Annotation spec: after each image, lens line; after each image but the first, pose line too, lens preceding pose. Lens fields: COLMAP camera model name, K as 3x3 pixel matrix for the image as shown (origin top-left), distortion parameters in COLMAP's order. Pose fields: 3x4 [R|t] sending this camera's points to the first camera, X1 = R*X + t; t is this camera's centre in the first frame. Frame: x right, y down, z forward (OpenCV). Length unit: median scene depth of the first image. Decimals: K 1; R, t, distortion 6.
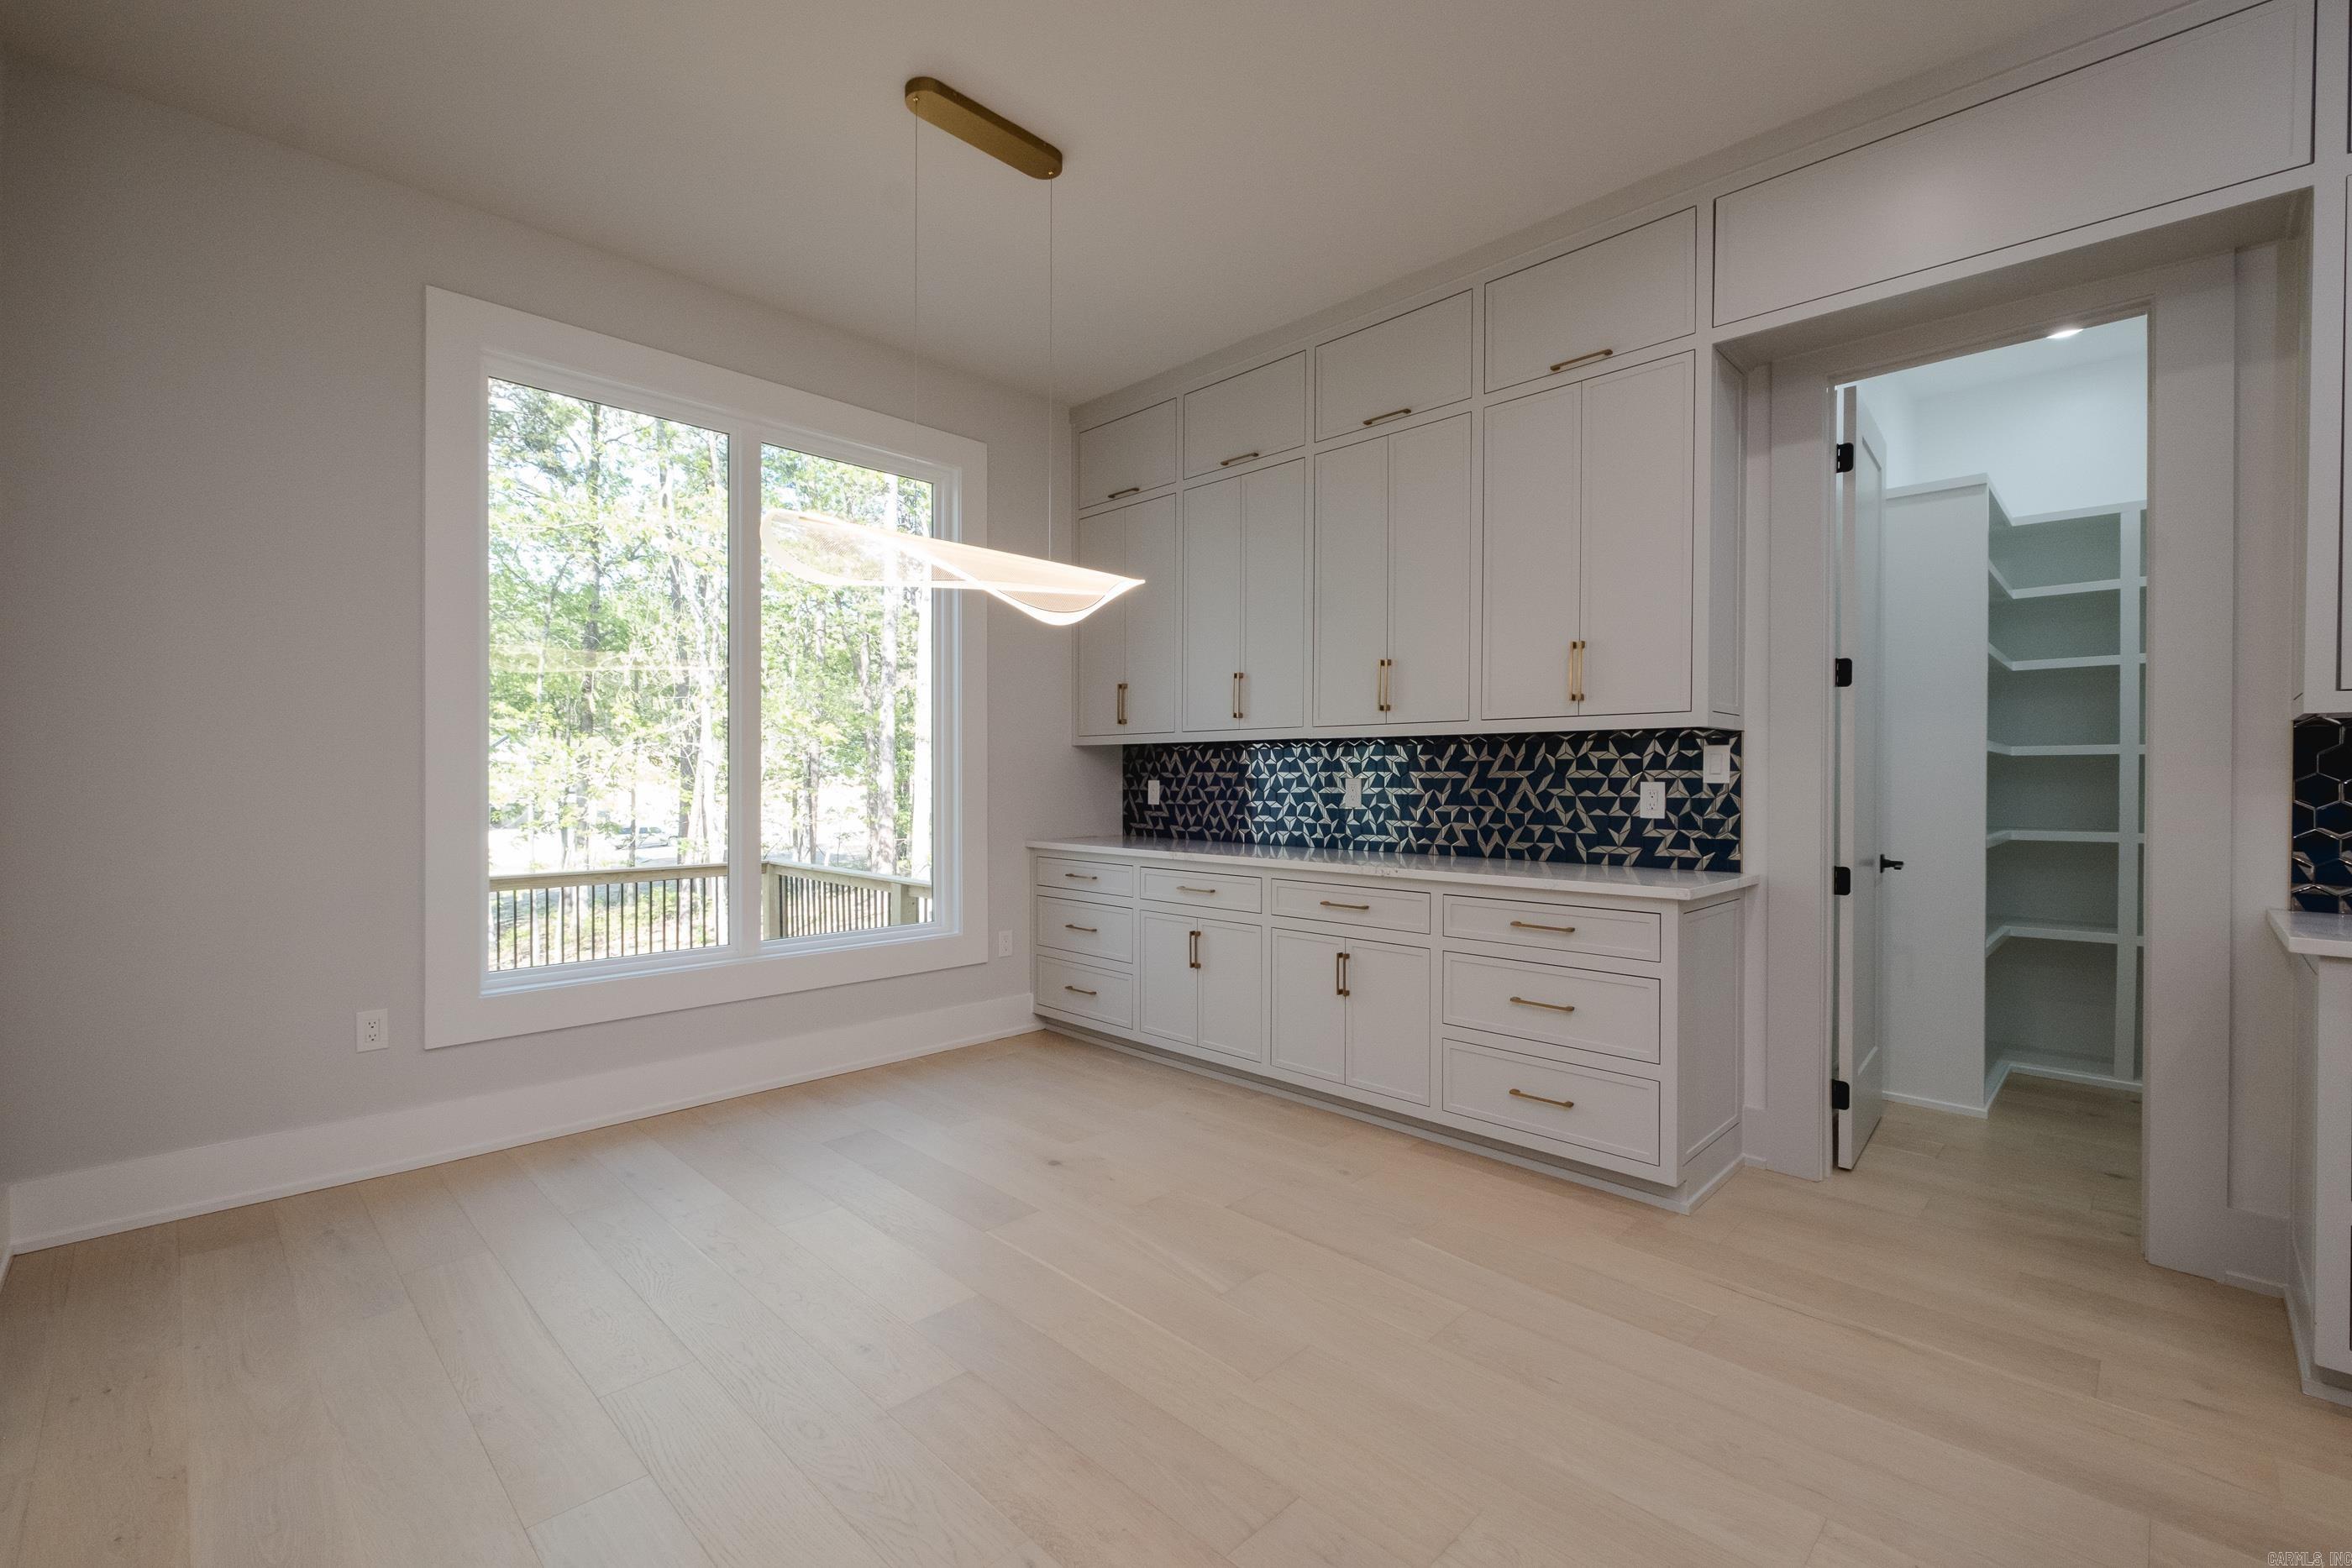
lens RADIAL K [[1012.0, 0, 1179.9], [0, 1012.0, 780.3], [0, 0, 1]] dist [0.011935, -0.007155]
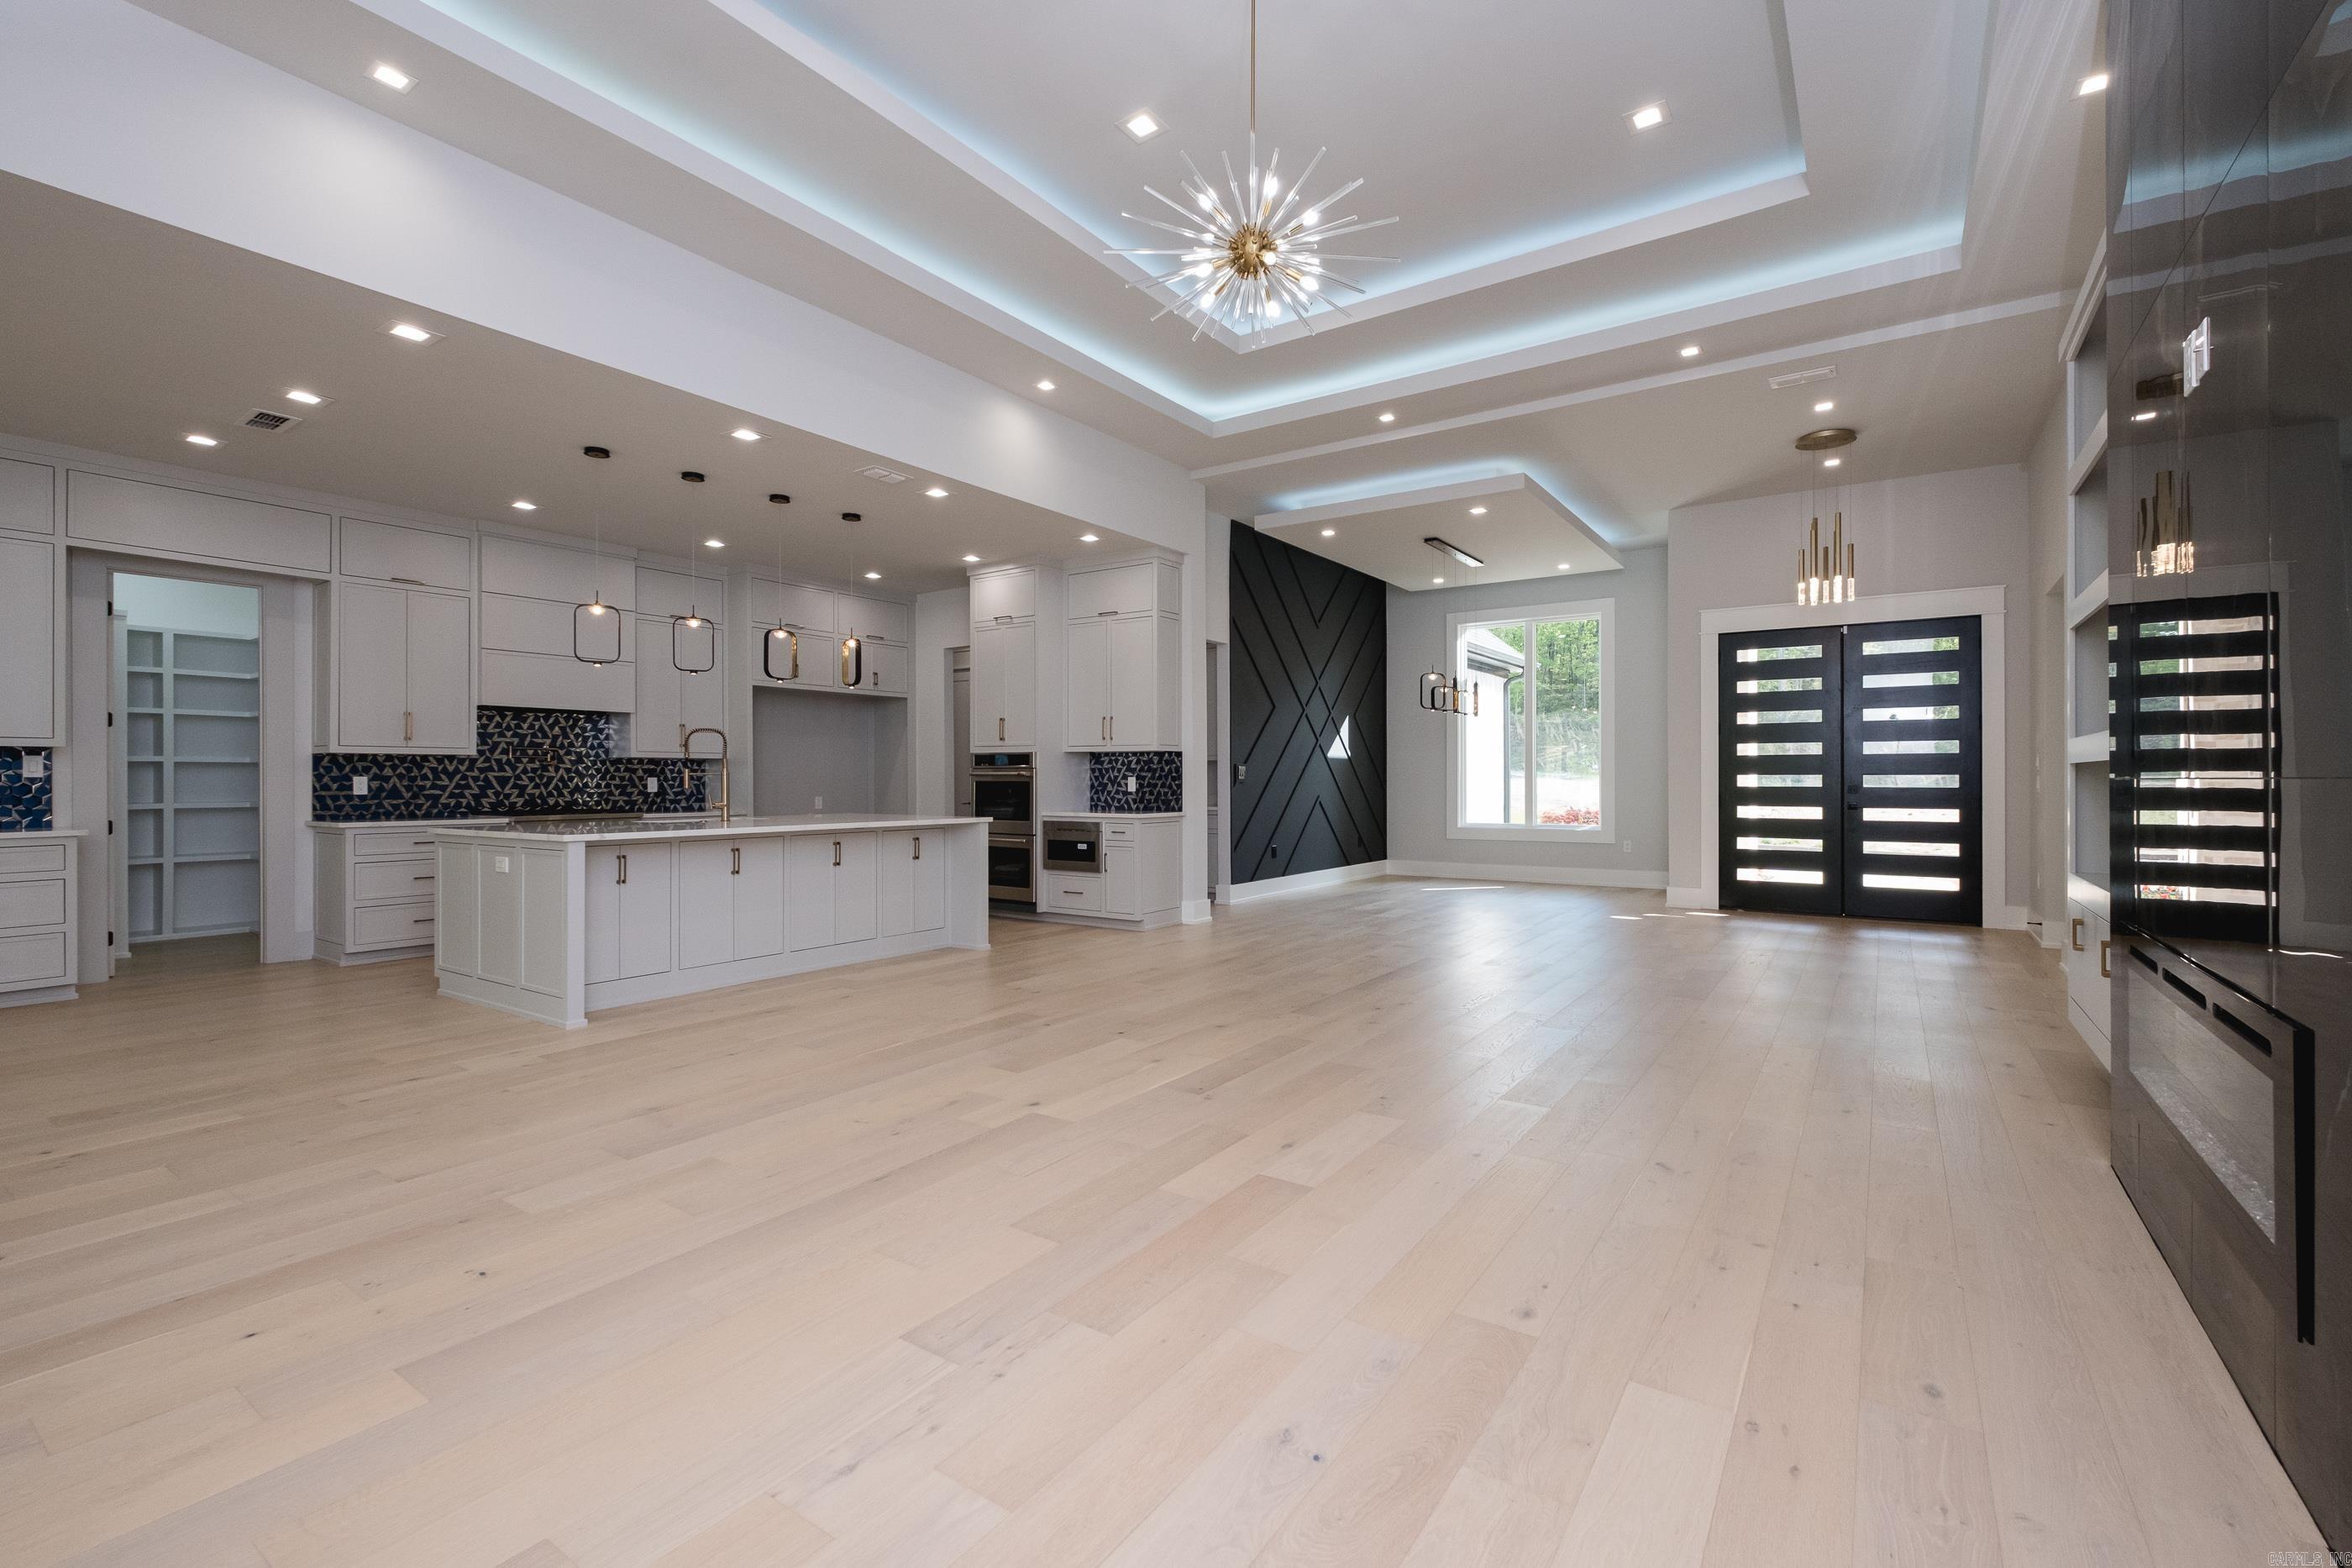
lens RADIAL K [[1012.0, 0, 1184.1], [0, 1012.0, 779.3], [0, 0, 1]] dist [0.011935, -0.007155]
pose [[-0.180892, -0.005029, 0.983490, -1.440147], [0.004022, 0.999975, 0.005853, 0.004191], [-0.983495, 0.005014, -0.180867, -0.592389]]
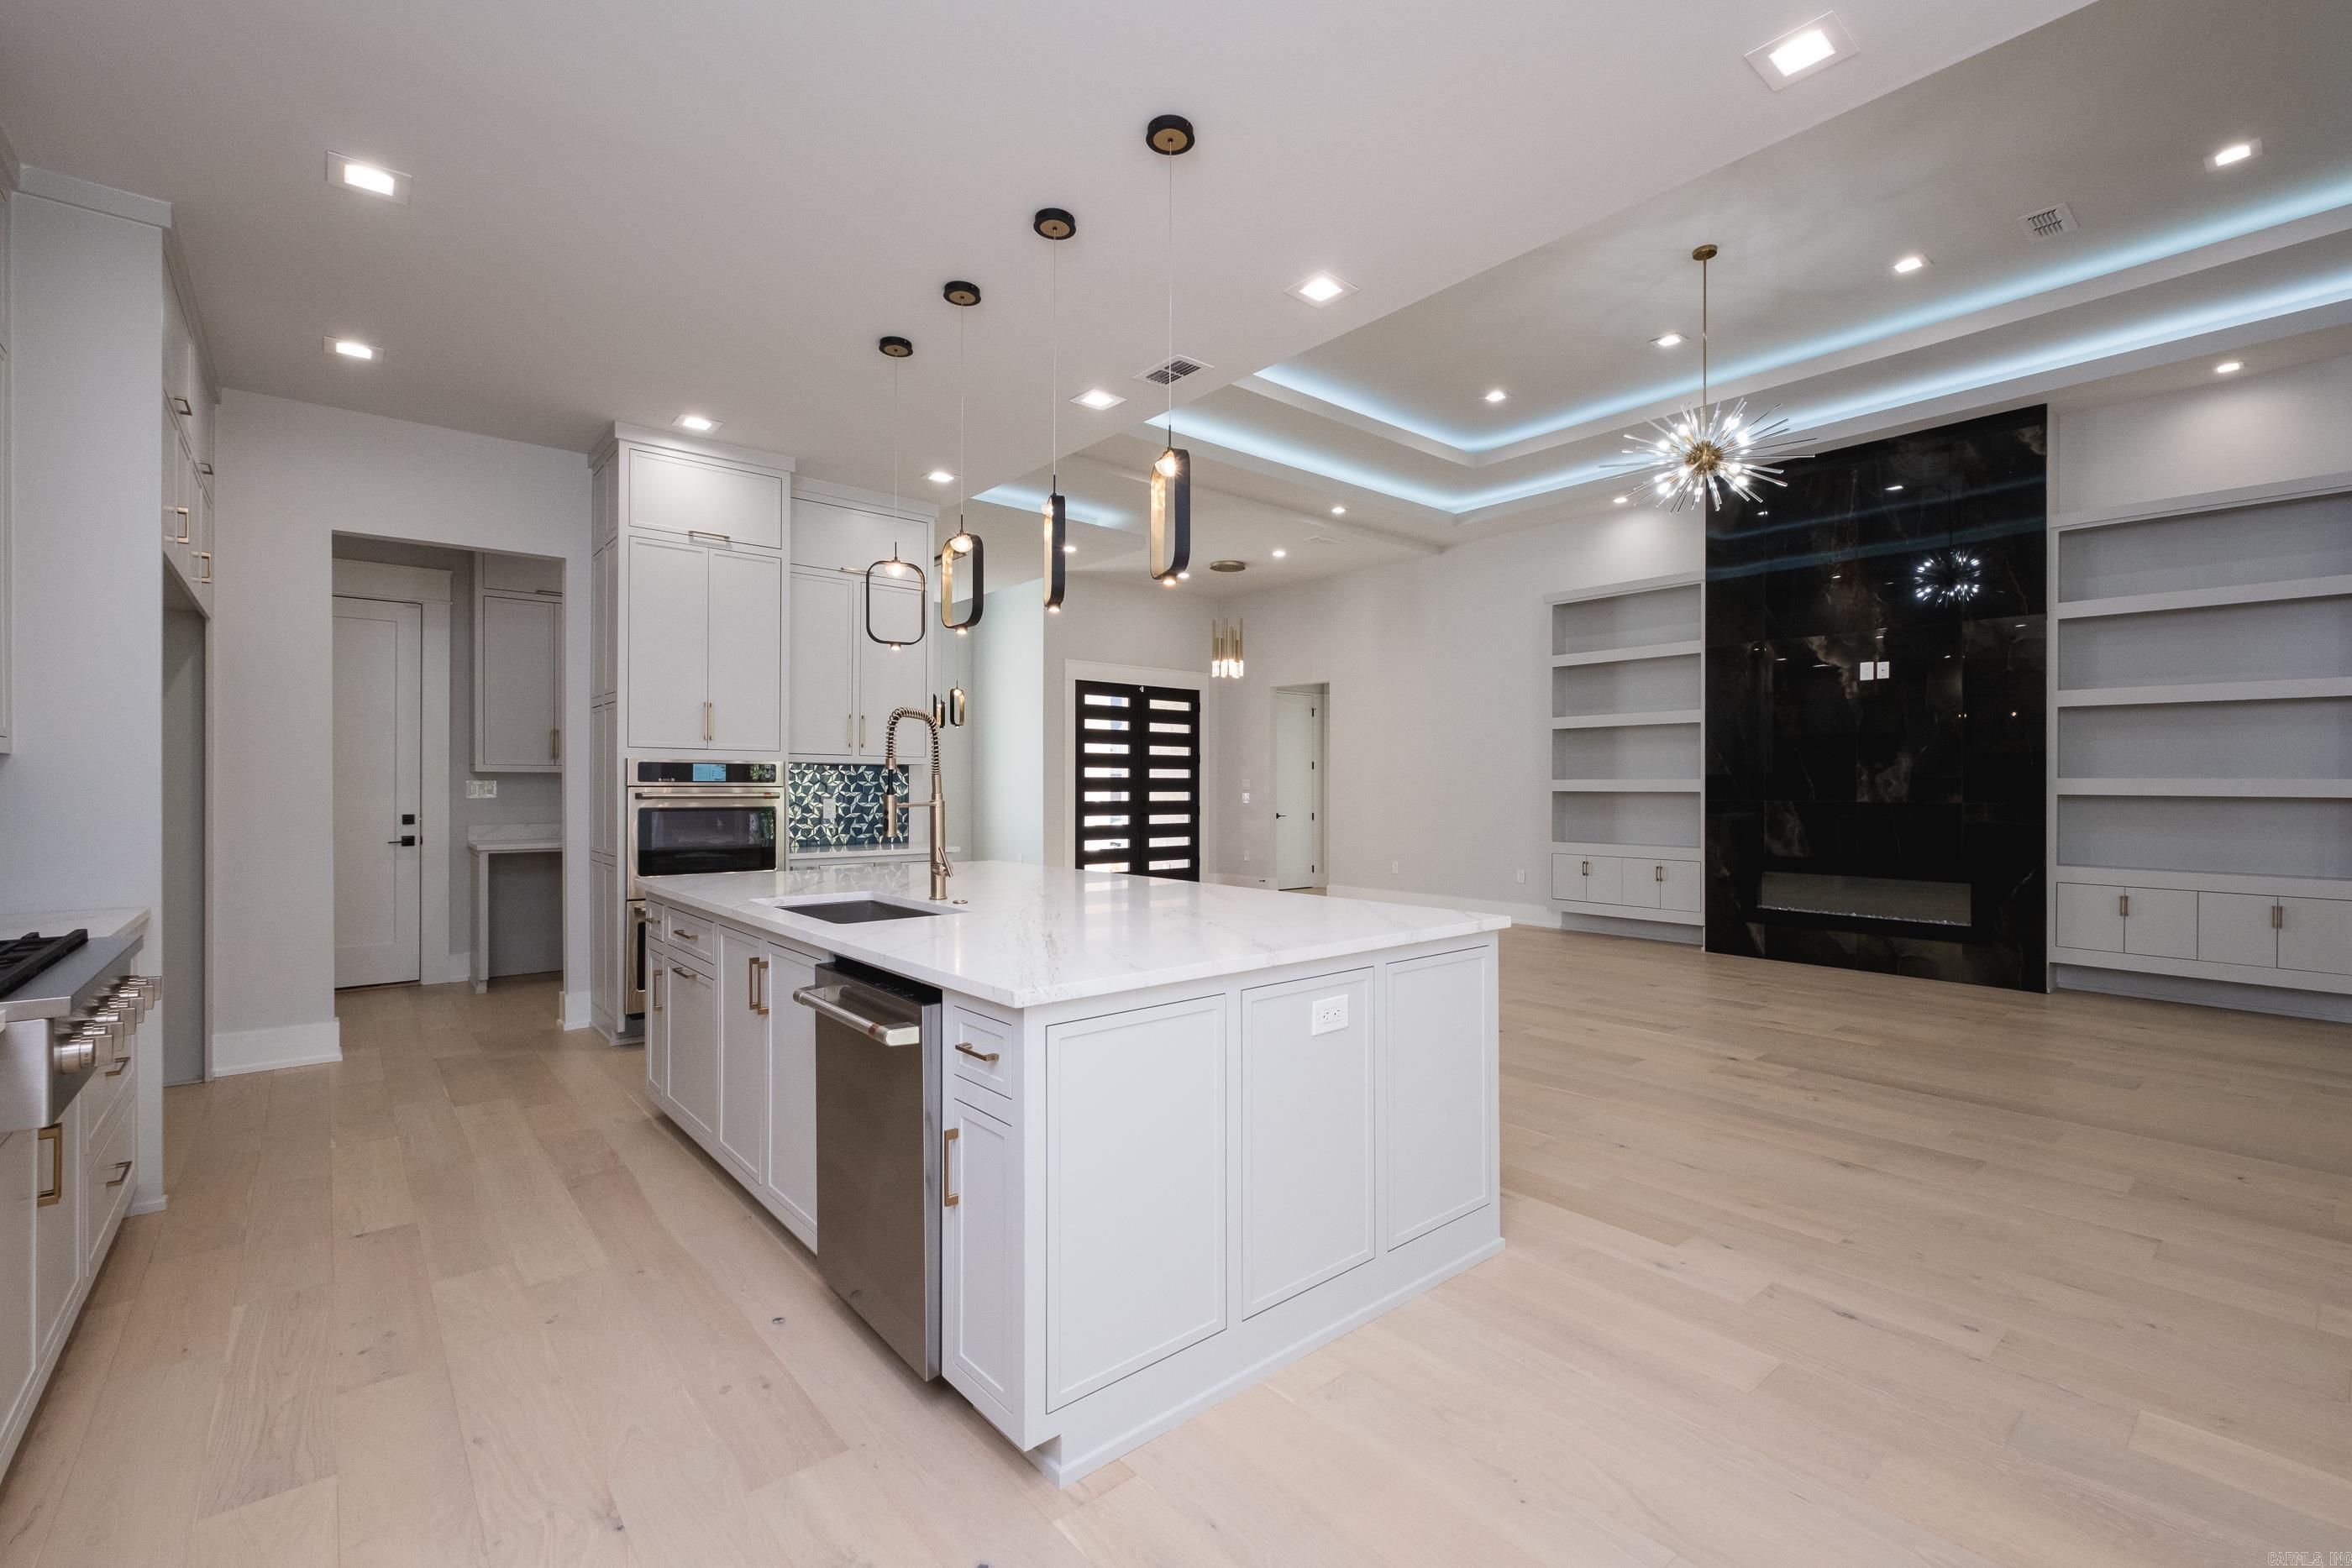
lens RADIAL K [[1012.0, 0, 1182.3], [0, 1012.0, 780.5], [0, 0, 1]] dist [0.011935, -0.007155]
pose [[-0.996011, -0.006552, 0.088994, 0.223518], [-0.006769, 0.999975, -0.002132, -0.019328], [-0.088978, -0.002726, -0.996030, 0.785573]]
